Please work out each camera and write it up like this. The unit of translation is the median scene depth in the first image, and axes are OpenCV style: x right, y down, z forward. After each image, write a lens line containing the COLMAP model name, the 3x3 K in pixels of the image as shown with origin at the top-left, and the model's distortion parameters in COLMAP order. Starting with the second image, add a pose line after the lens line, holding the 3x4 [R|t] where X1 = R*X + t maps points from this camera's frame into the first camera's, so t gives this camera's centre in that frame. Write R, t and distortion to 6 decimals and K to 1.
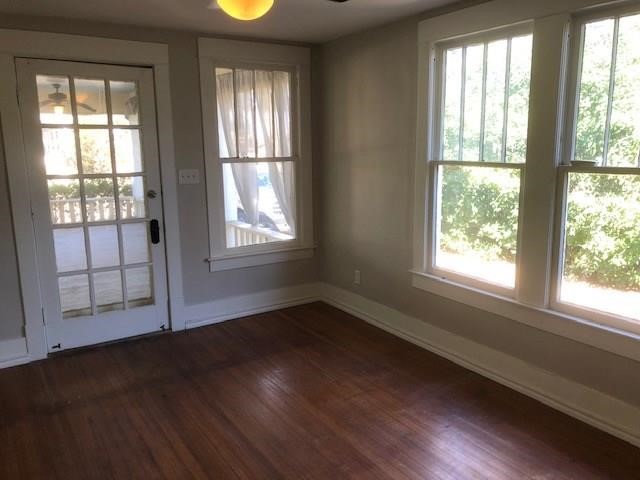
lens RADIAL K [[523.3, 0, 319.7], [0, 523.3, 230.8], [0, 0, 1]] dist [0.041090, -0.053280]
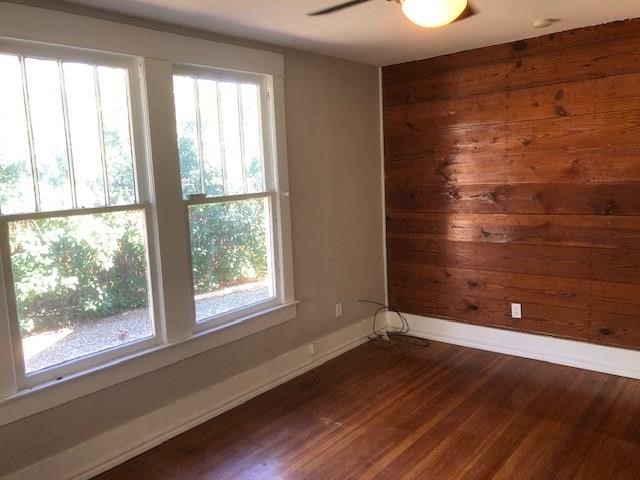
lens RADIAL K [[523.3, 0, 319.7], [0, 523.3, 230.8], [0, 0, 1]] dist [0.041090, -0.053280]
pose [[-0.298831, -0.083599, 0.950637, -0.641639], [0.216685, 0.964193, 0.152905, -0.160862], [-0.929380, 0.251681, -0.270016, 1.008386]]
